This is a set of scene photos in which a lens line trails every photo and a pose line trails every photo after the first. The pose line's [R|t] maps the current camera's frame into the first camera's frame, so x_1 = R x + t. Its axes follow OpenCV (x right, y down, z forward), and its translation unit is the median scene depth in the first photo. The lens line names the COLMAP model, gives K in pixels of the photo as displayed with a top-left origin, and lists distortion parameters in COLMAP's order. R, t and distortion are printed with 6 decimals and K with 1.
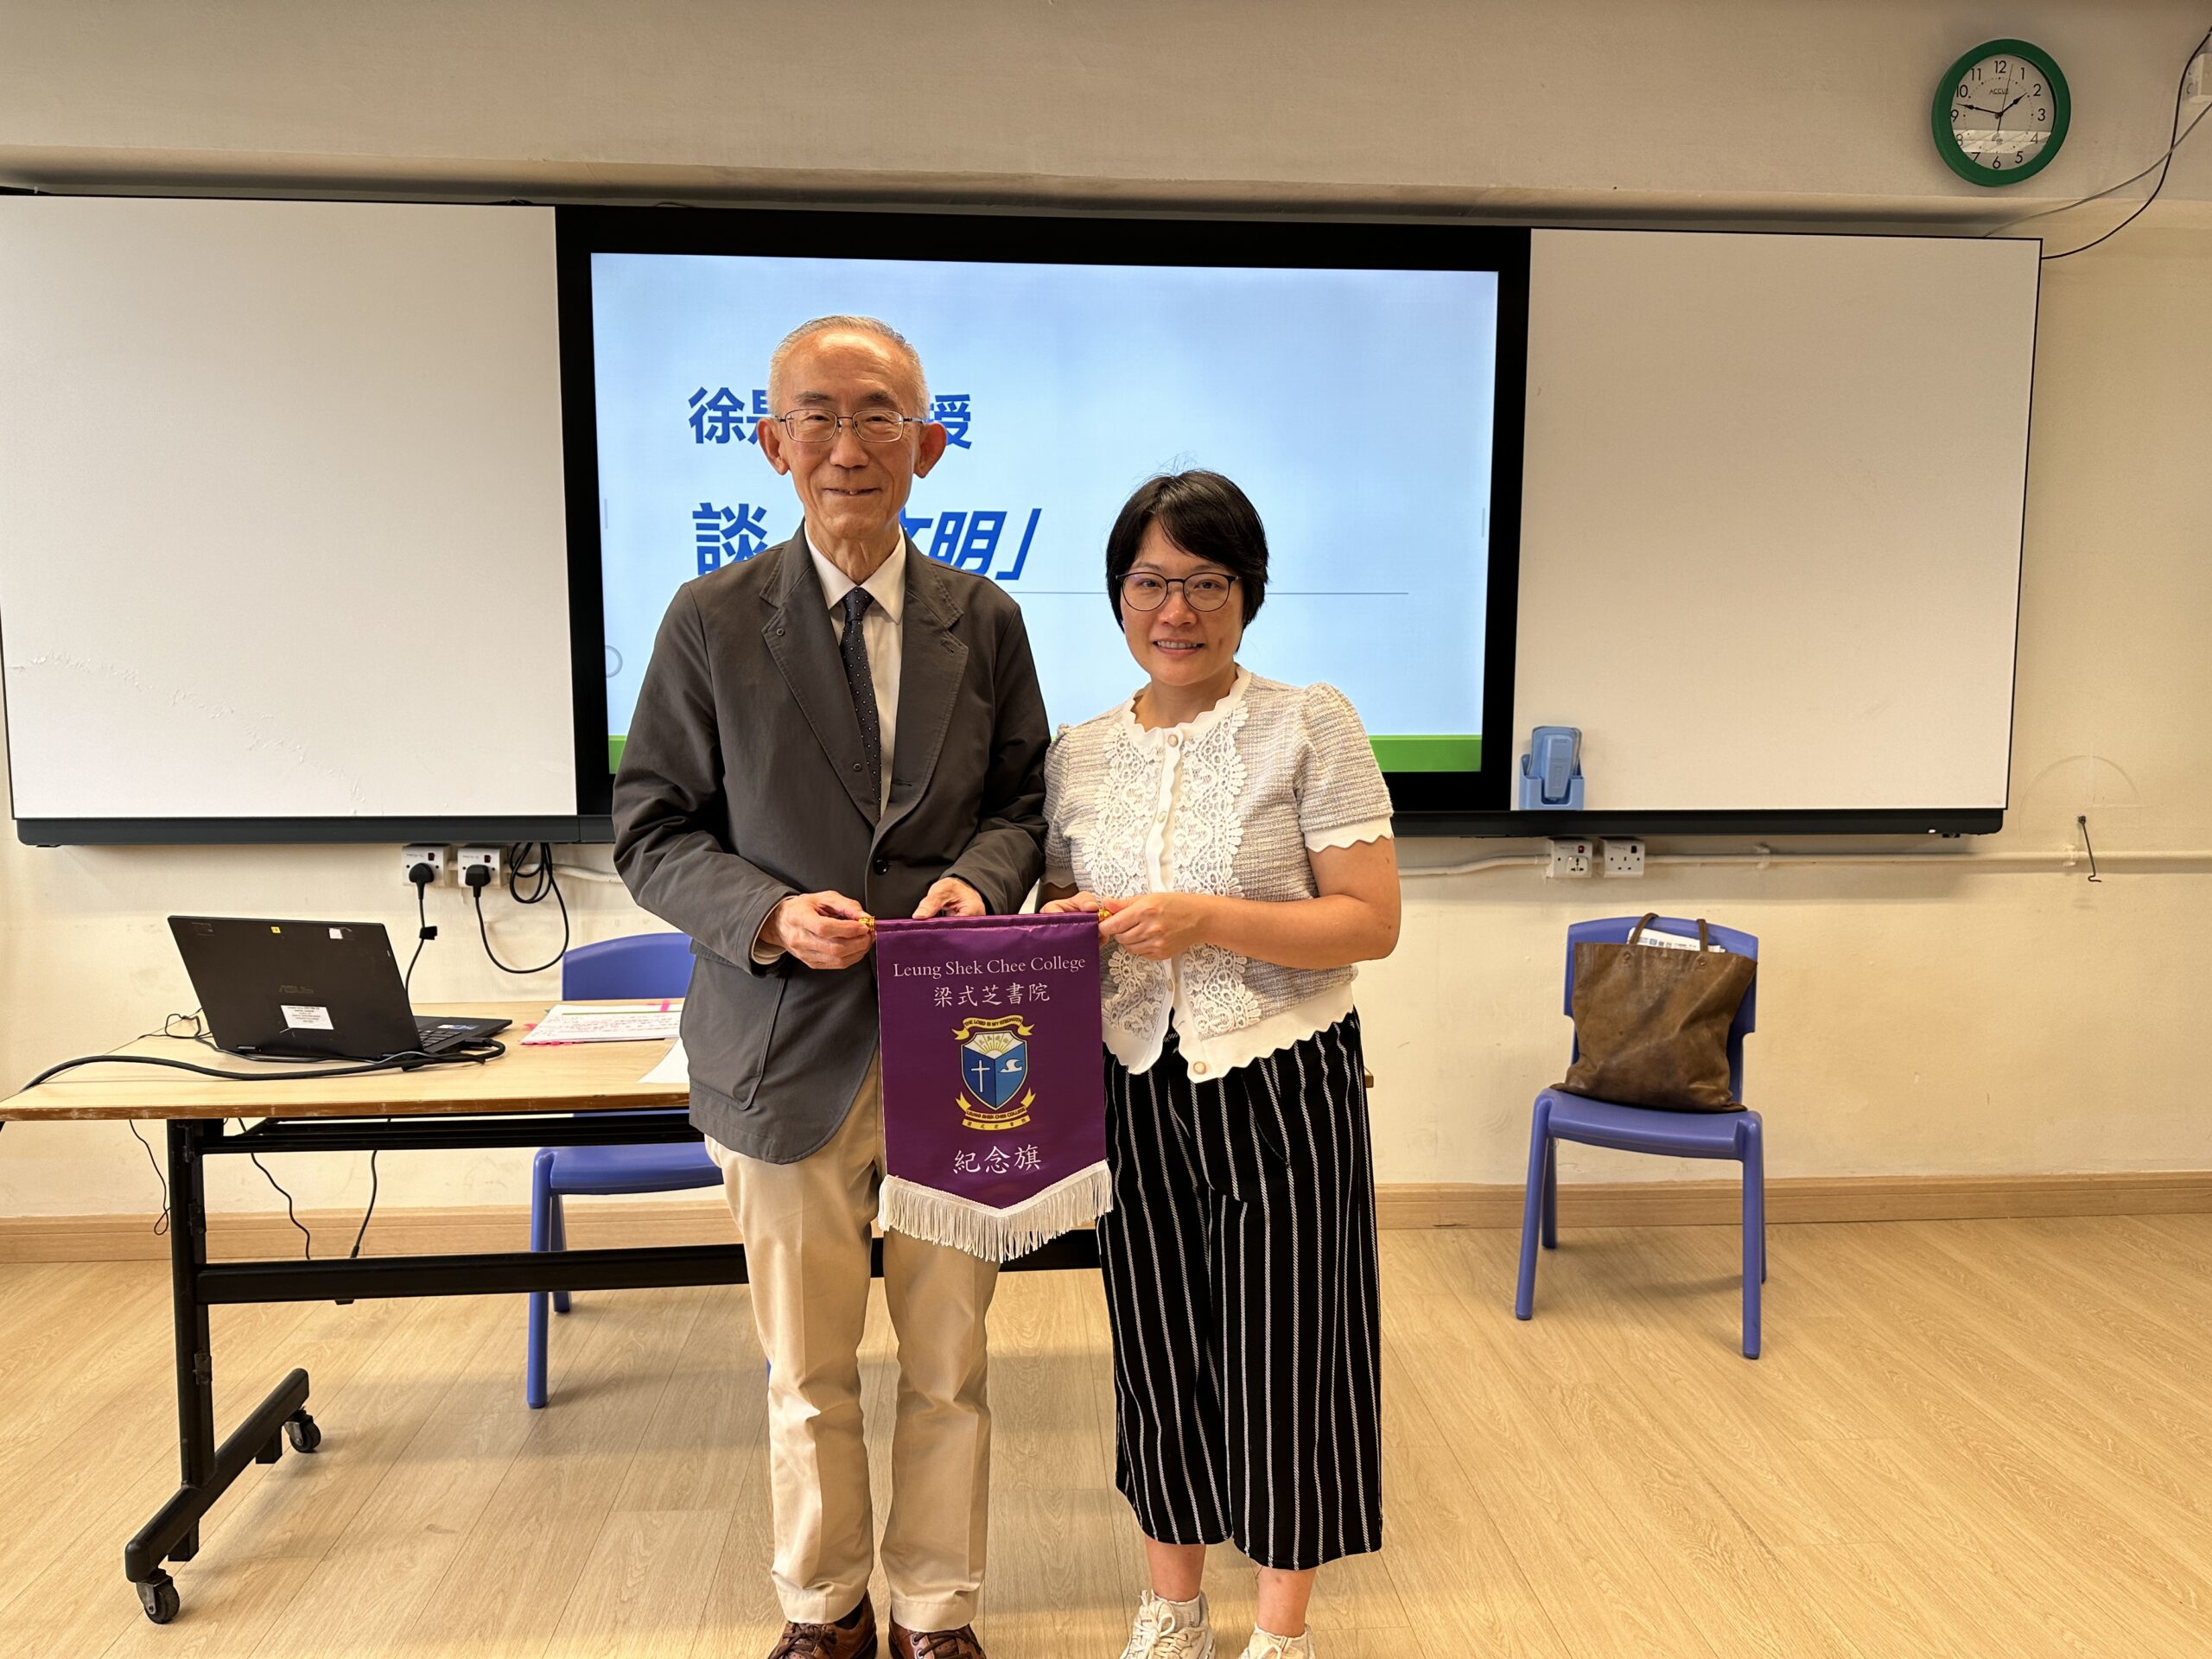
lens RADIAL K [[1541.5, 0, 1142.0], [0, 1541.5, 829.2], [0, 0, 1]] dist [0.028143, -0.042666]
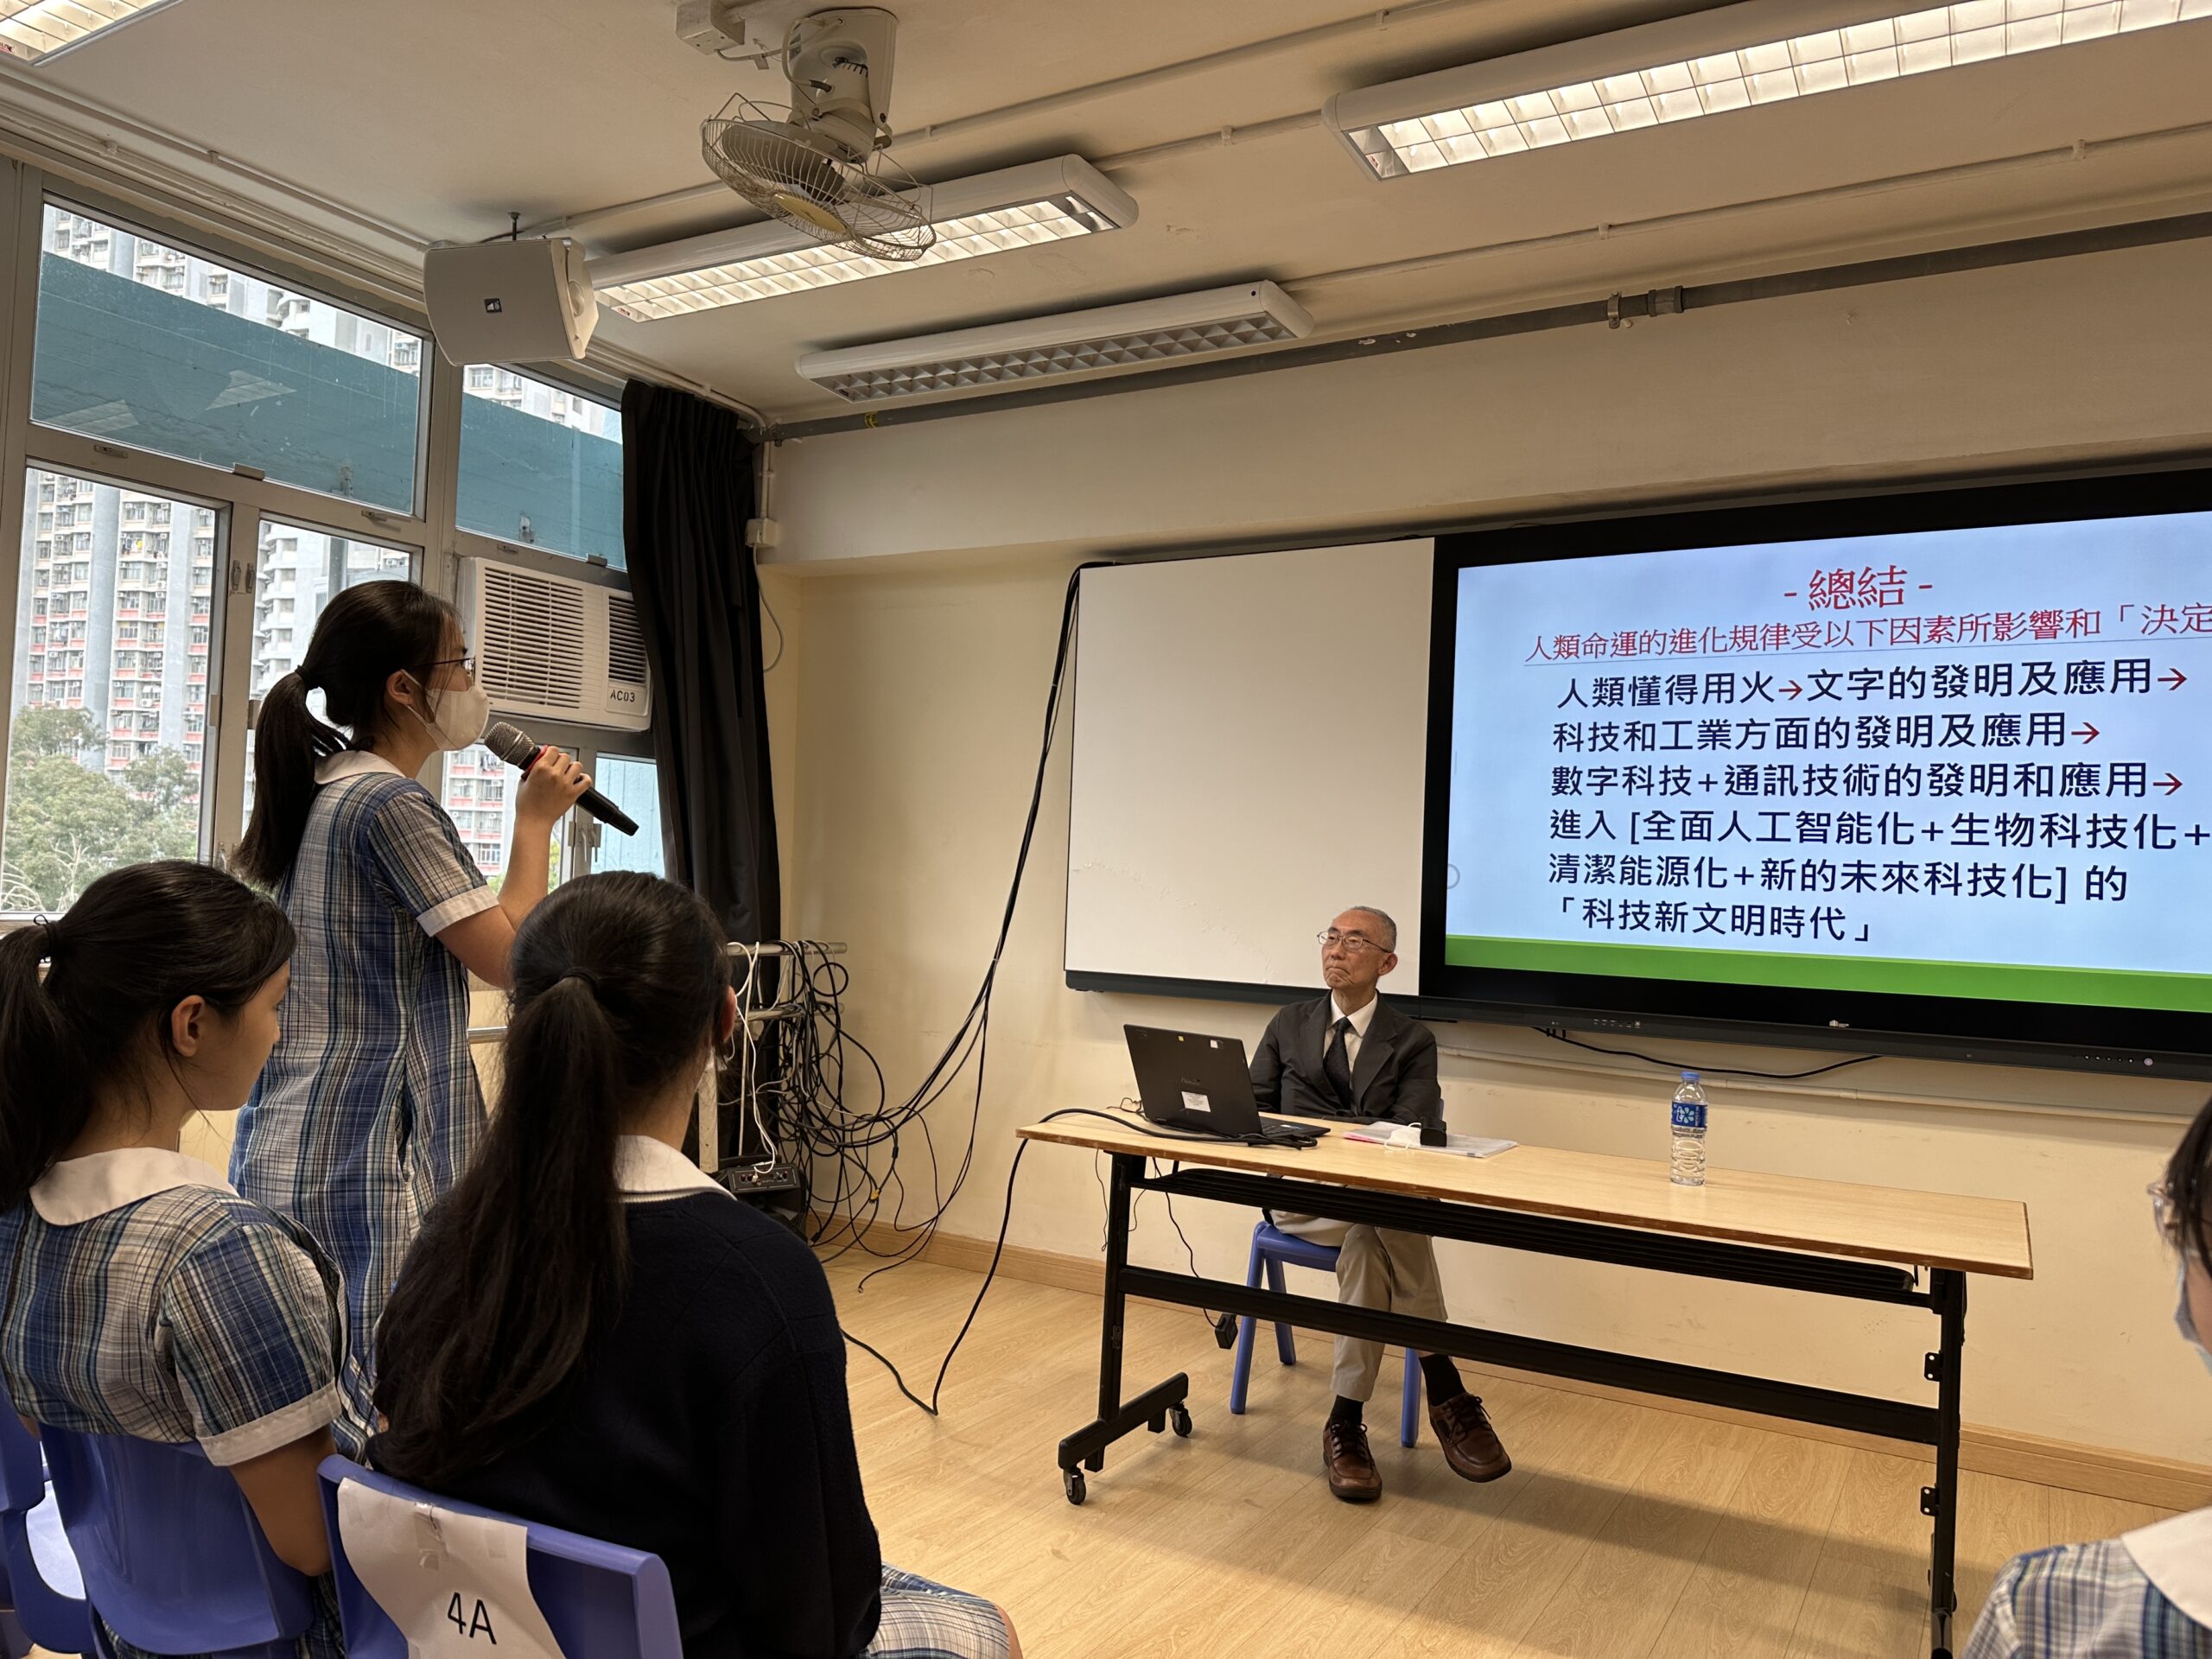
lens RADIAL K [[1541.5, 0, 1142.0], [0, 1541.5, 829.2], [0, 0, 1]] dist [0.028143, -0.042666]
pose [[0.820217, 0.010443, -0.571957, 0.178430], [-0.096298, 0.988086, -0.120056, 0.030962], [0.563889, 0.153550, 0.811450, -0.184398]]
